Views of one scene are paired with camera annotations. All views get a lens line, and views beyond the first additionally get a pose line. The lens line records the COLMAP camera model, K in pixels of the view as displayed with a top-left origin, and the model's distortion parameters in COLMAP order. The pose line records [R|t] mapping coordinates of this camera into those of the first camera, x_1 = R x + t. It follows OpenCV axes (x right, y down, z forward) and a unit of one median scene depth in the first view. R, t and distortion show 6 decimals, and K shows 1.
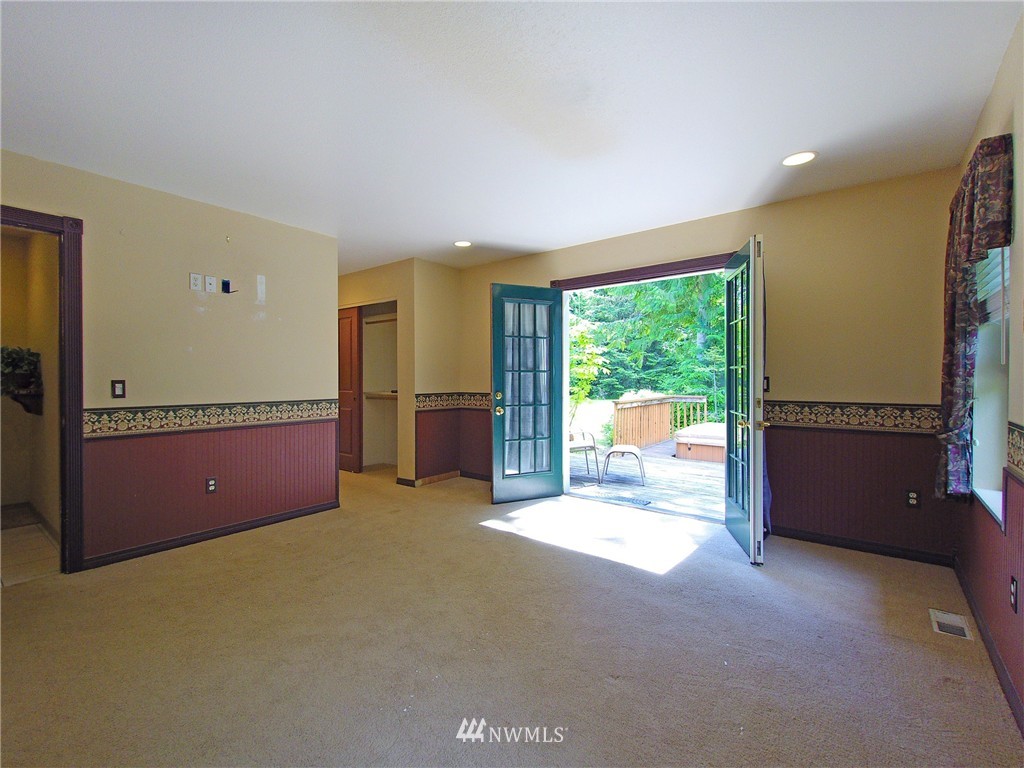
lens RADIAL K [[452.0, 0, 506.7], [0, 452.0, 380.7], [0, 0, 1]] dist [0.003629, 0.000105]
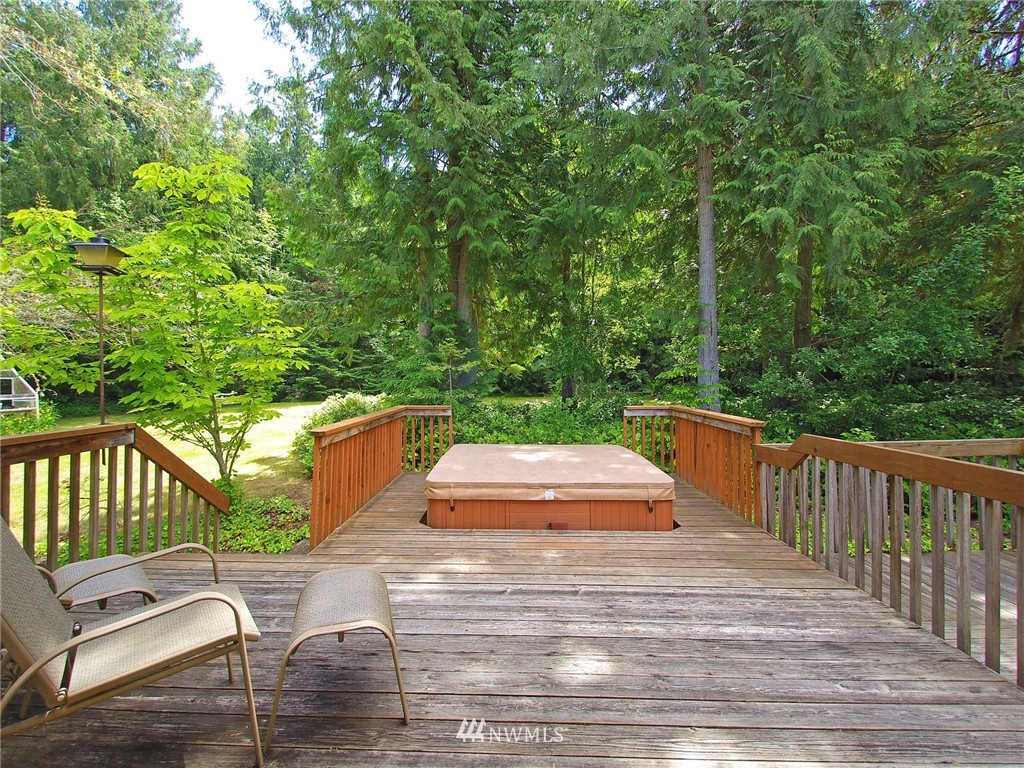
lens RADIAL K [[452.0, 0, 503.2], [0, 452.0, 374.3], [0, 0, 1]] dist [0.003629, 0.000105]
pose [[0.809028, 0.009135, 0.587699, 0.051652], [-0.003745, 0.999939, -0.010387, -0.004430], [-0.587758, 0.006202, 0.809013, 0.211459]]
